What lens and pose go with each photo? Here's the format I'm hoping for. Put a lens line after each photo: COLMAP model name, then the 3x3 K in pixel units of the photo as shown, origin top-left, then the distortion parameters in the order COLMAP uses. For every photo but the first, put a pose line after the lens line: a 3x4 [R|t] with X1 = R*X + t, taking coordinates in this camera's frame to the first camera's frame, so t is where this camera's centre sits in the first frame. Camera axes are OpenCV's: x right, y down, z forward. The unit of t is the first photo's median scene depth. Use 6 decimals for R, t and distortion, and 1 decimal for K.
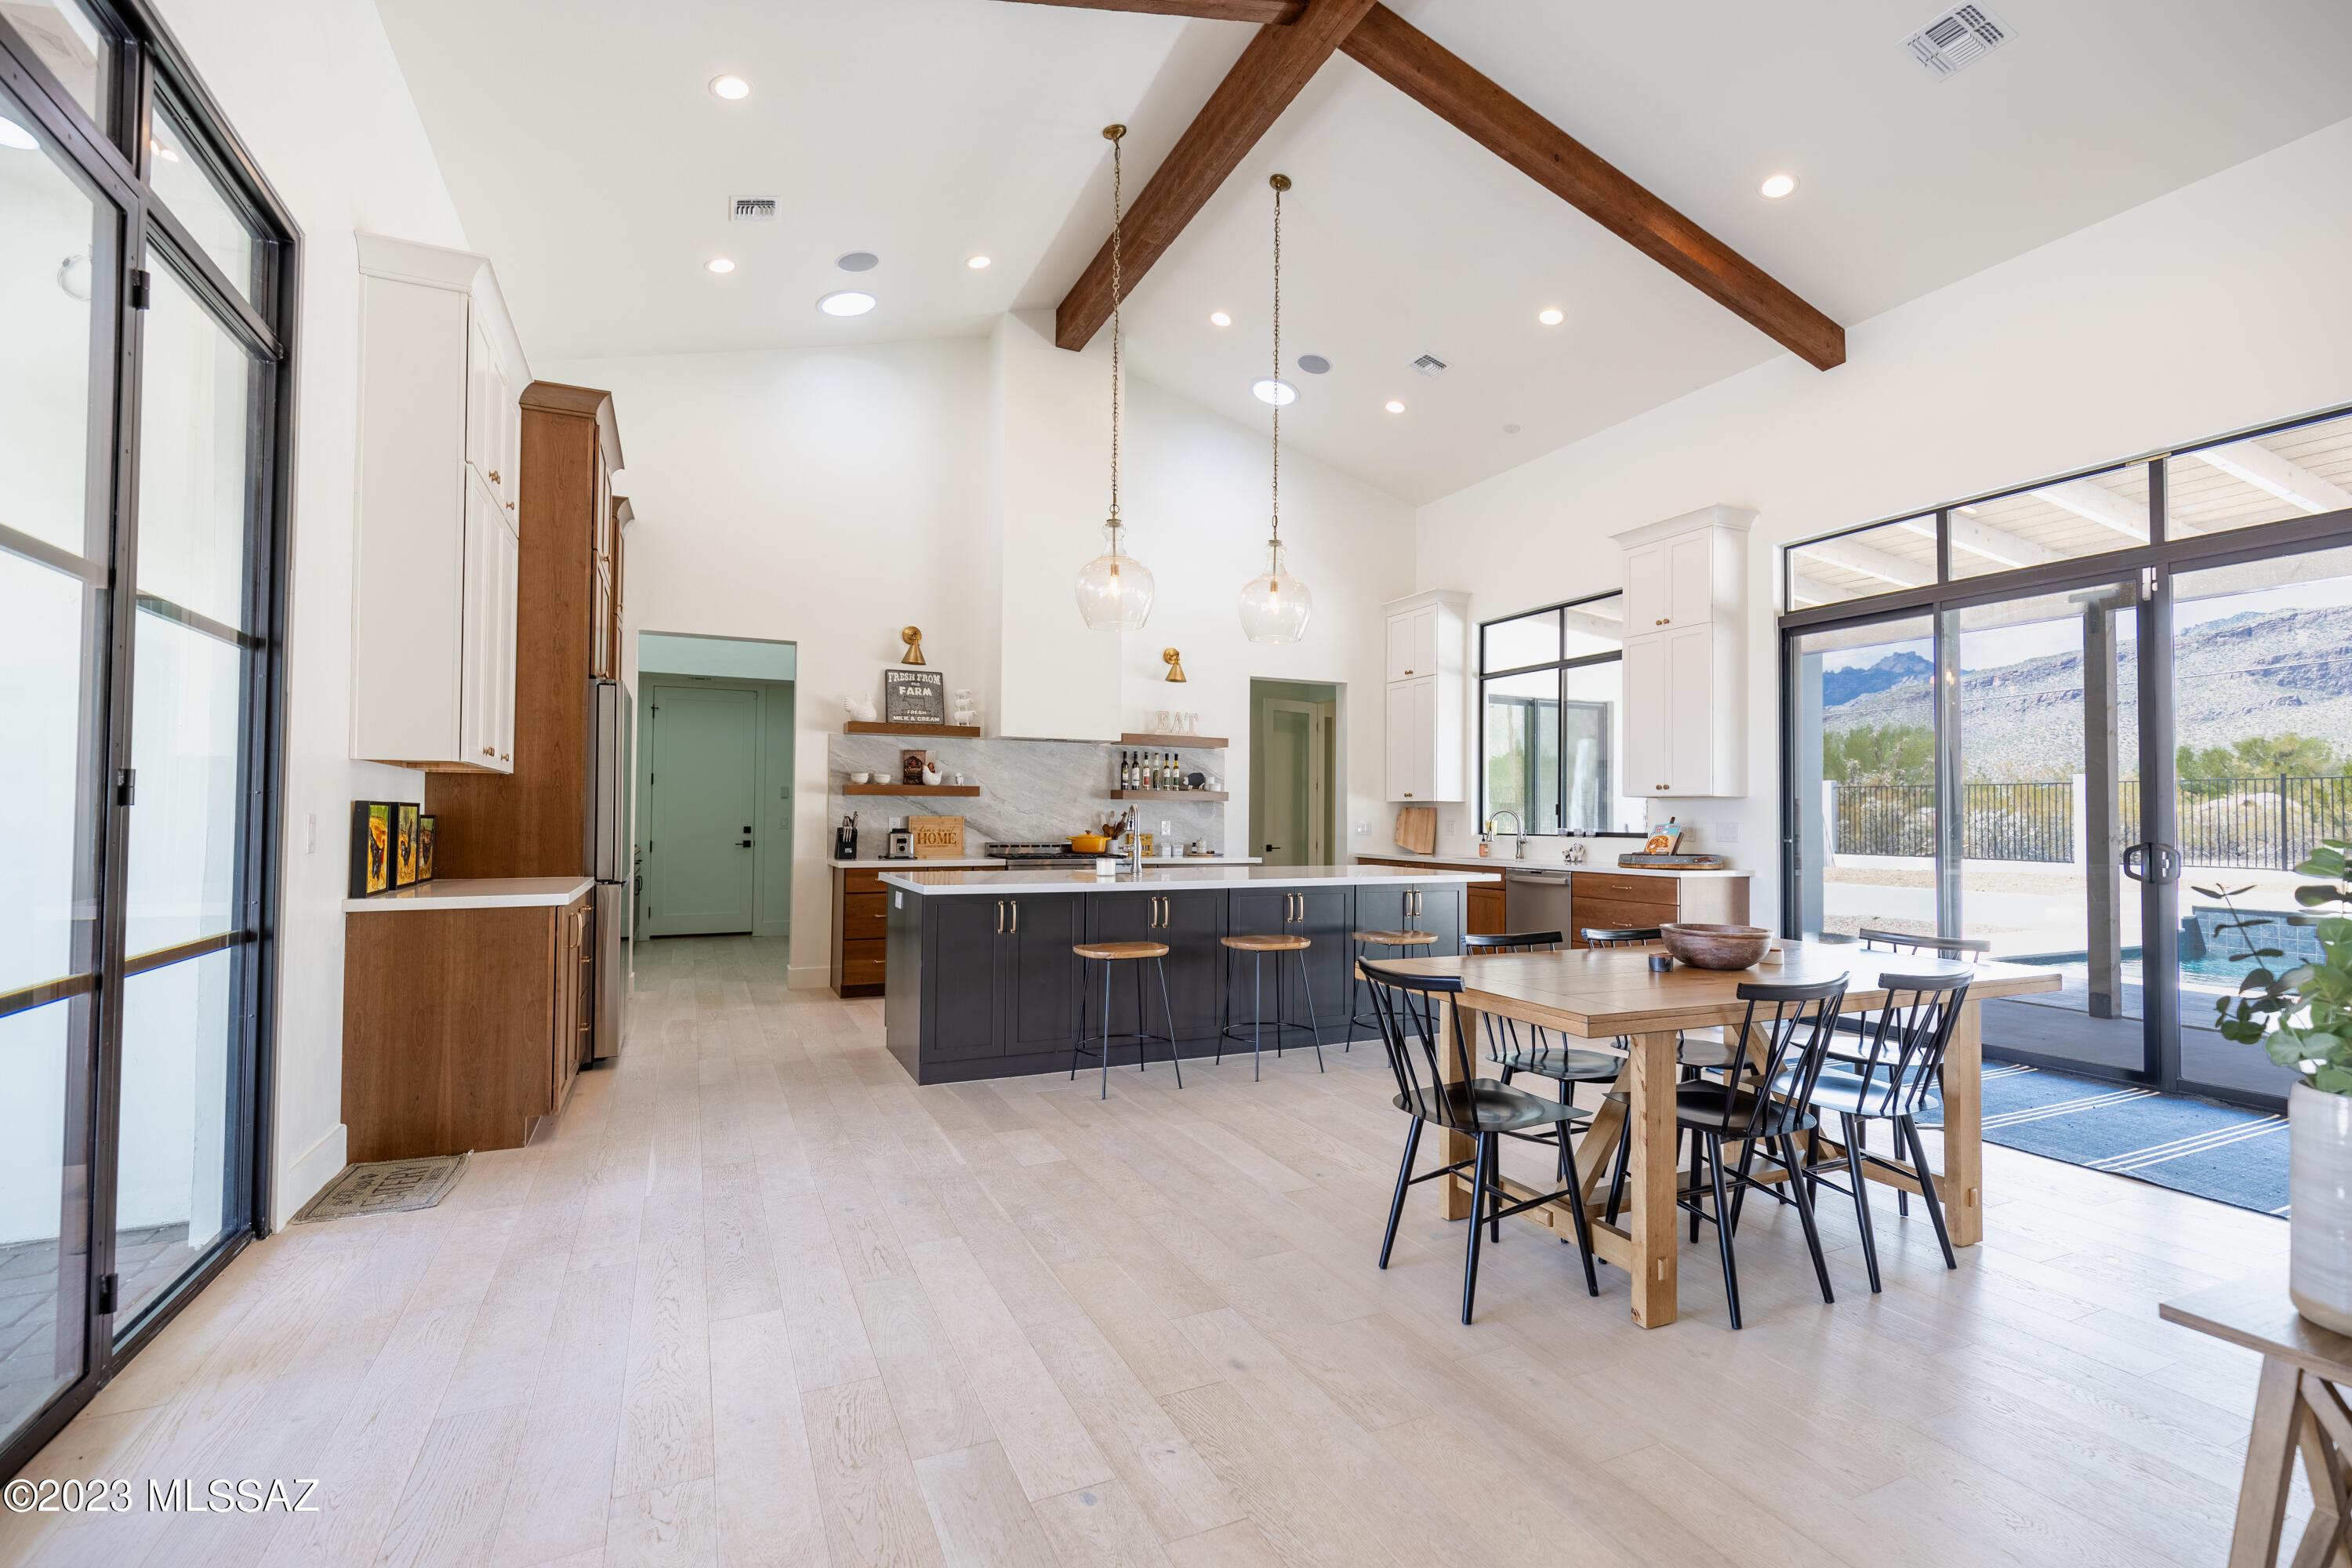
lens RADIAL K [[1054.1, 0, 1186.8], [0, 1054.1, 794.8], [0, 0, 1]] dist [0.000135, -0.000024]
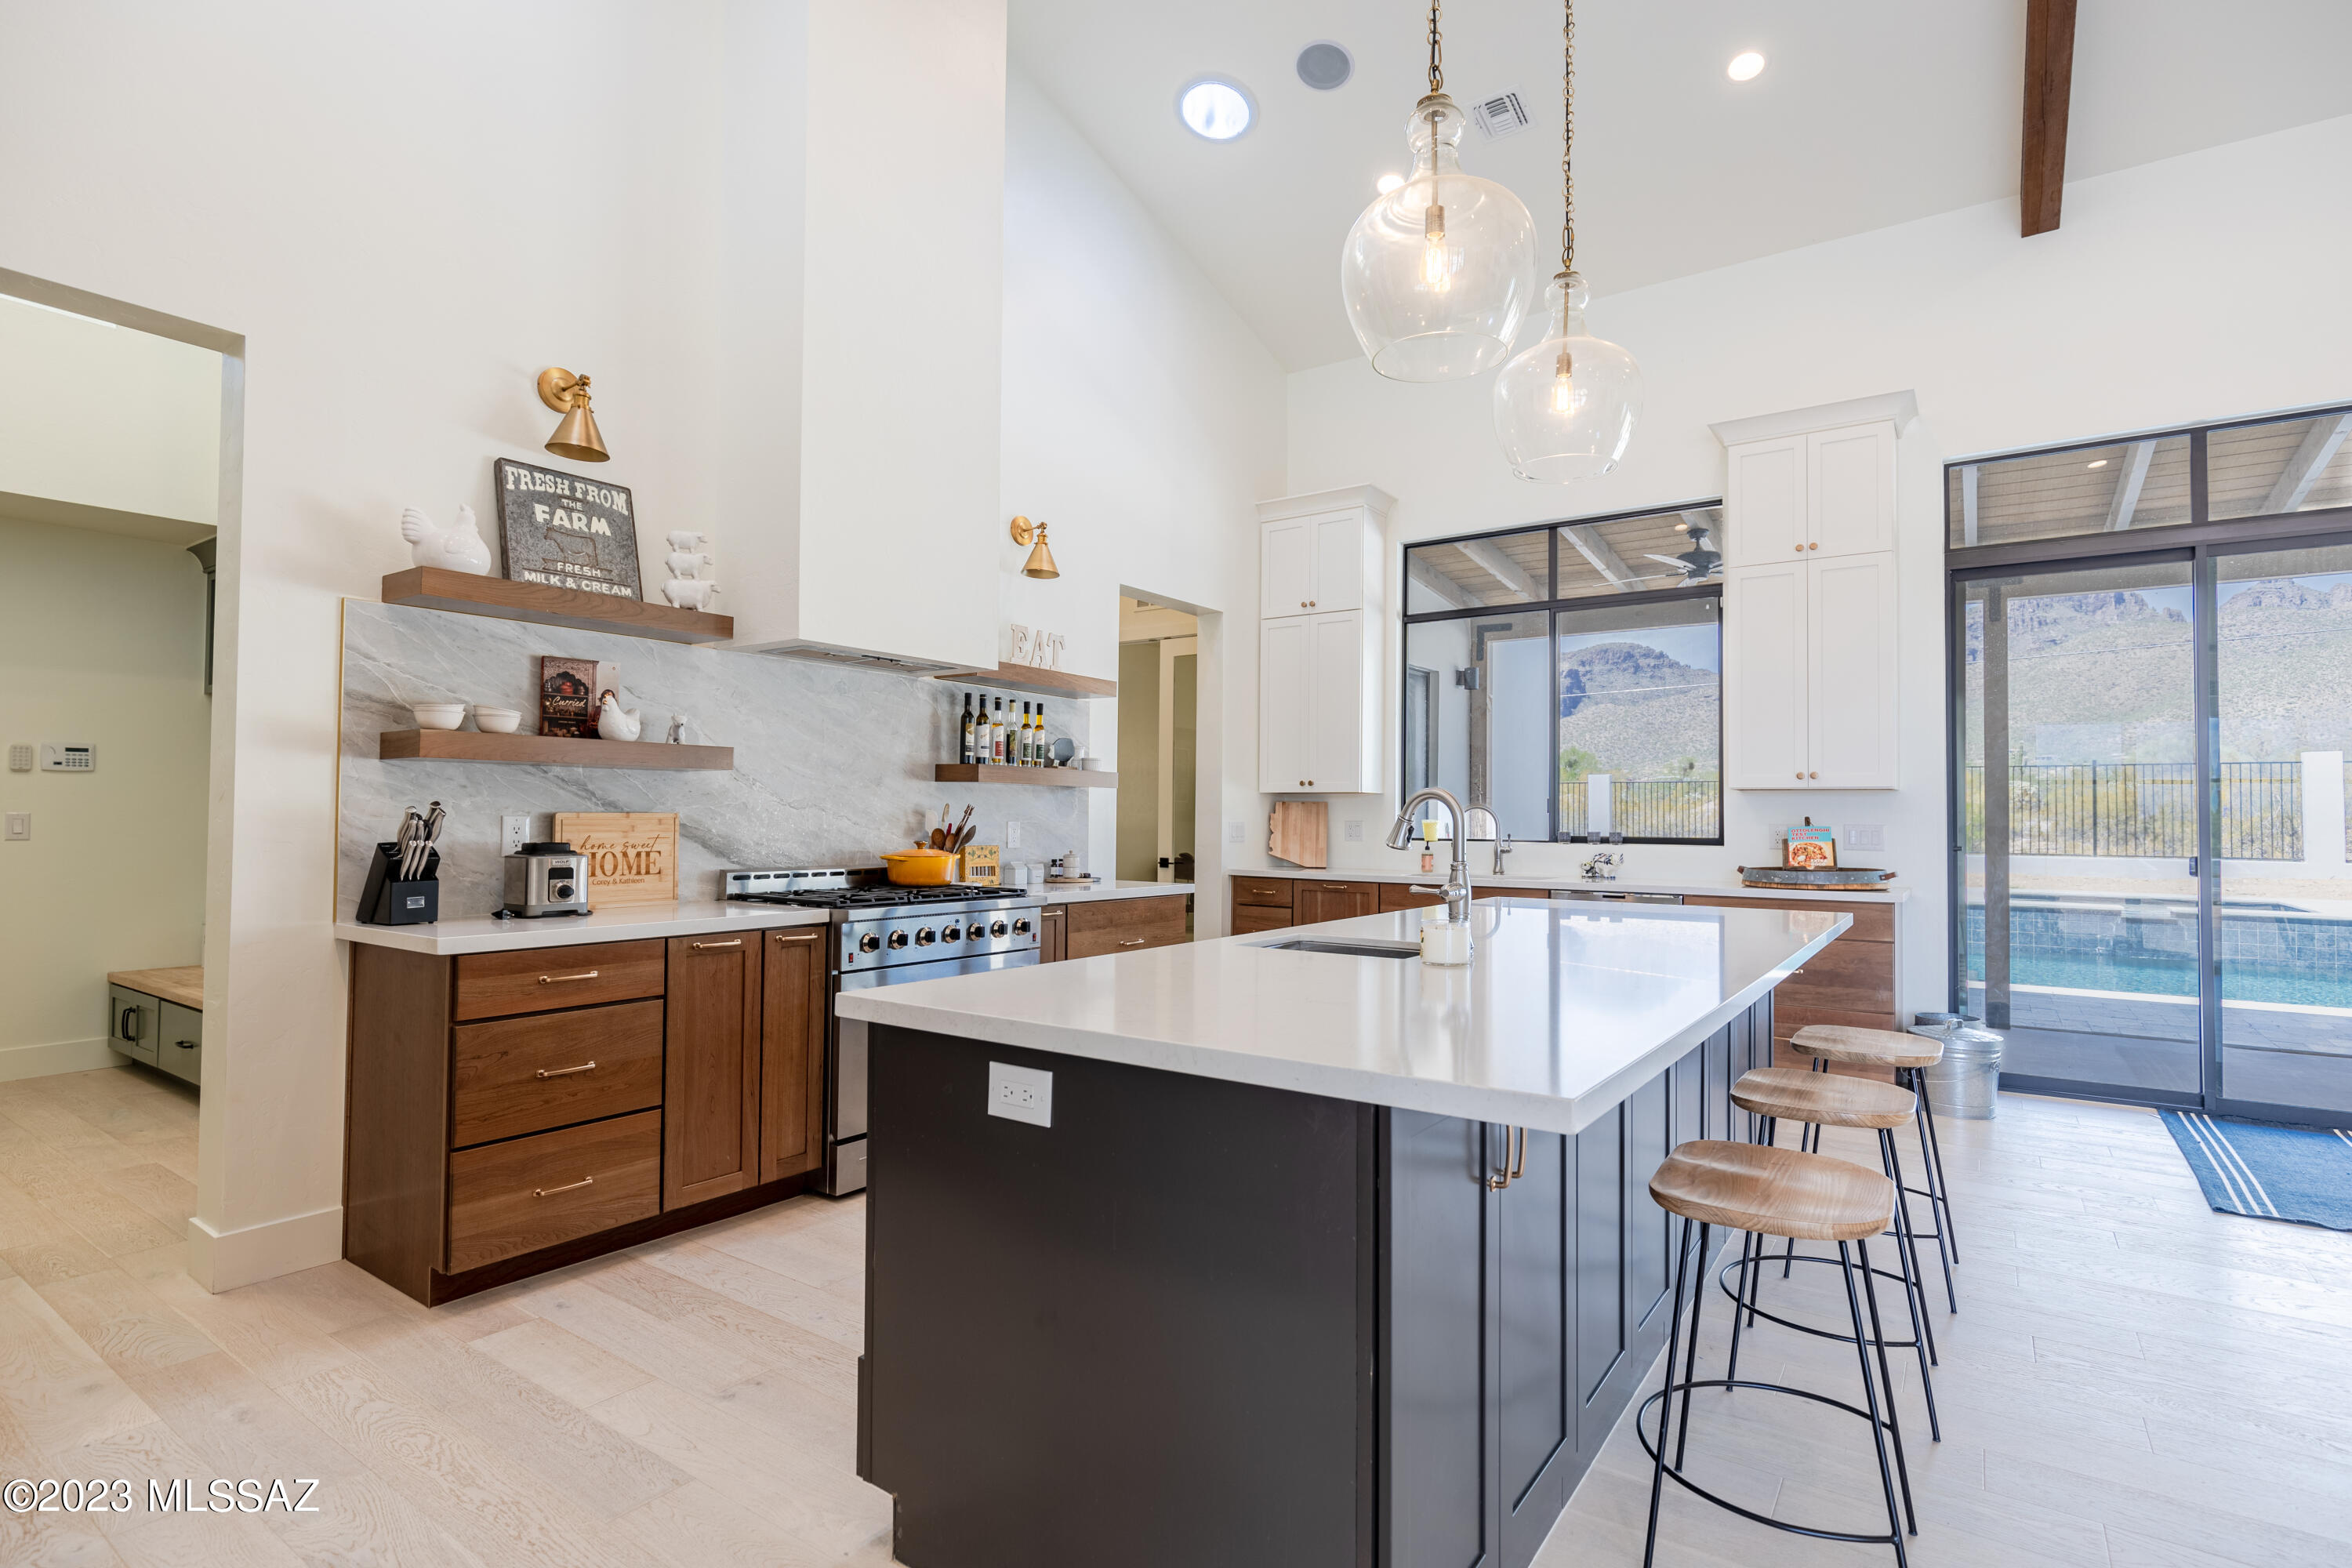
lens RADIAL K [[1137.7, 0, 1185.2], [0, 1137.7, 793.5], [0, 0, 1]] dist [-0.002735, -0.000659]
pose [[0.869197, 0.010852, 0.494347, -0.265449], [-0.012584, 0.999921, 0.000176, 0.009061], [-0.494306, -0.006374, 0.869265, 0.471720]]
